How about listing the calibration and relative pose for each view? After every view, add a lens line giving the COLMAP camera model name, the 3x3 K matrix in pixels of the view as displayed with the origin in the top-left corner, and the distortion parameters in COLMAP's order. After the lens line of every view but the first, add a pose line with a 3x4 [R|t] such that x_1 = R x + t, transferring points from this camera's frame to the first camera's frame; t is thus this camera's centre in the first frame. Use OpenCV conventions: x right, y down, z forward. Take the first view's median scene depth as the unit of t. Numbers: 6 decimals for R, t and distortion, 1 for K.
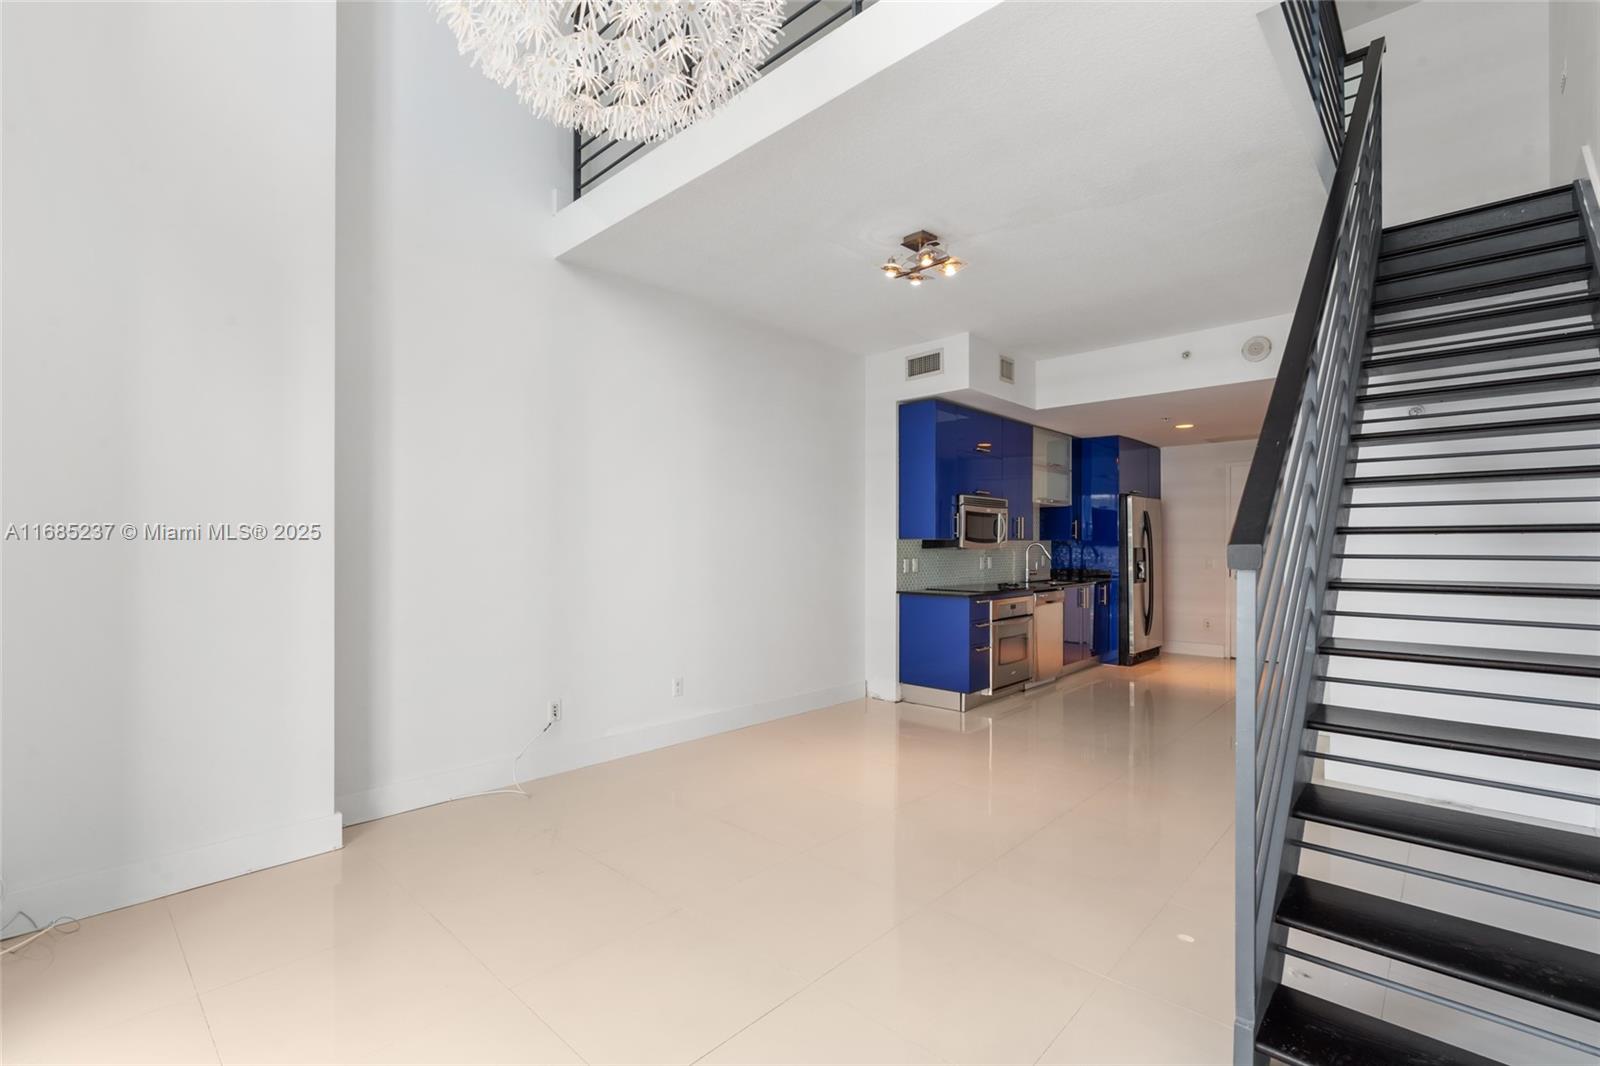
lens RADIAL K [[684.4, 0, 808.3], [0, 684.4, 537.6], [0, 0, 1]] dist [-0.006166, 0.000466]
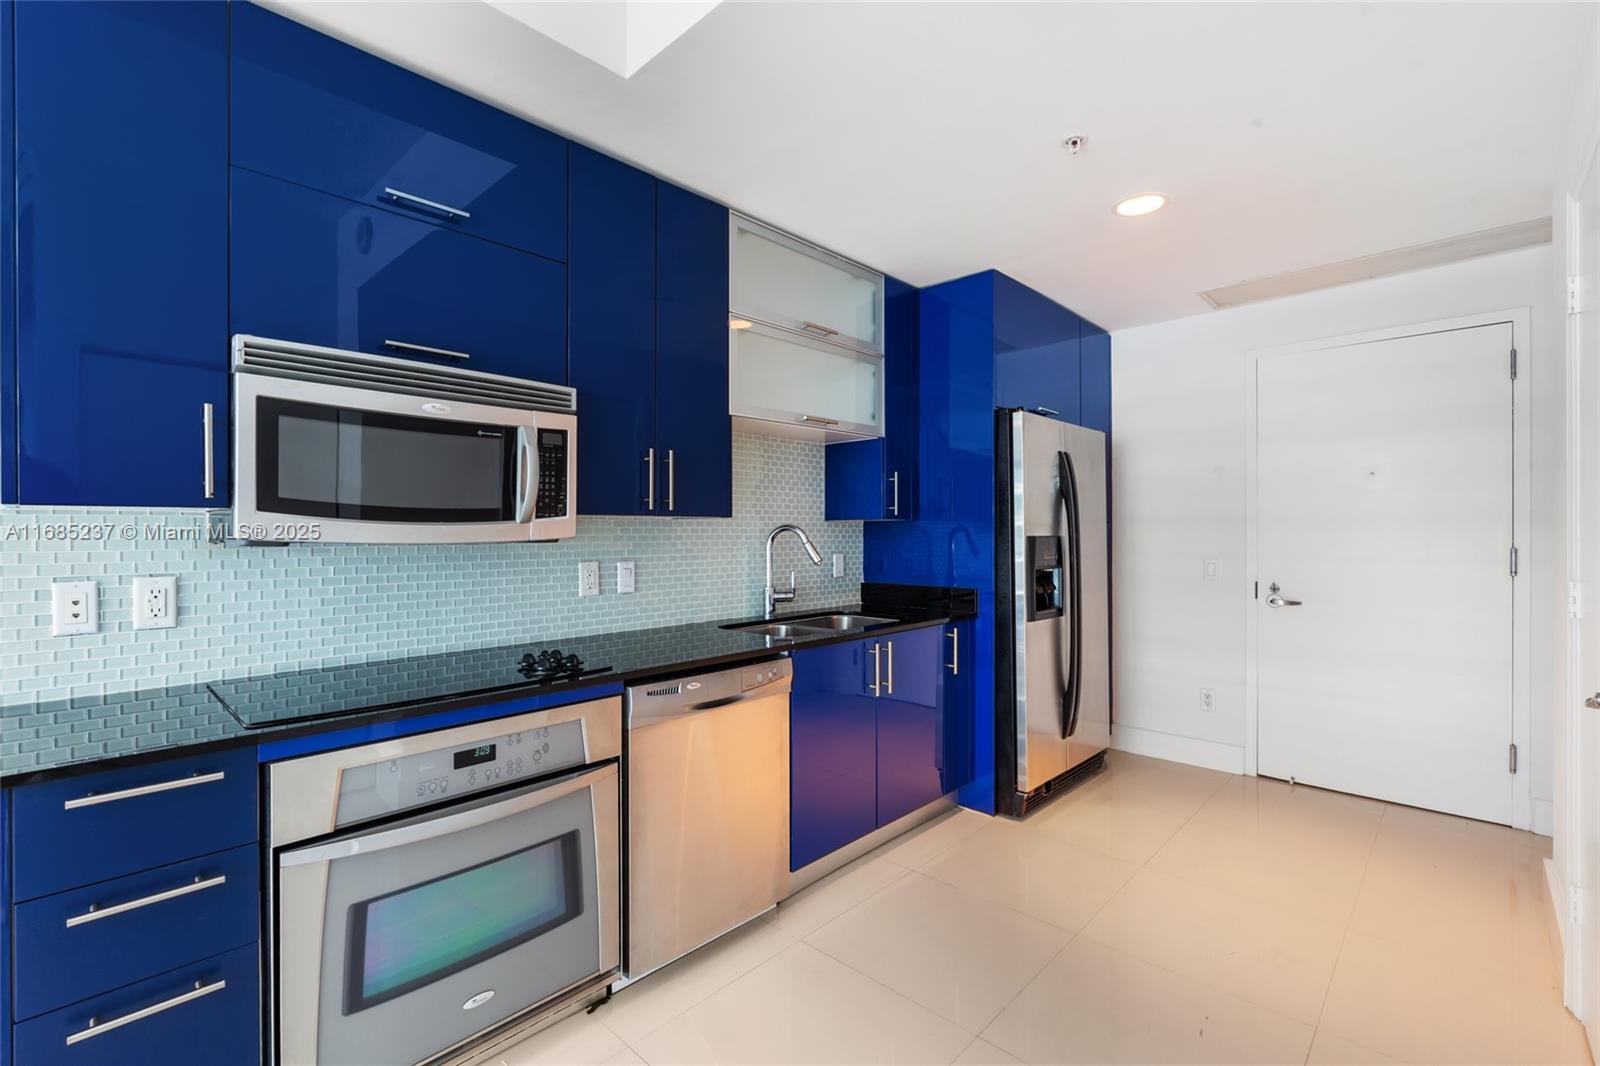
lens RADIAL K [[684.4, 0, 795.0], [0, 684.4, 535.9], [0, 0, 1]] dist [-0.006166, 0.000466]
pose [[0.999888, -0.004174, -0.014356, 0.335042], [0.004366, 0.999901, 0.013372, 0.008218], [0.014299, -0.013433, 0.999808, 0.572390]]
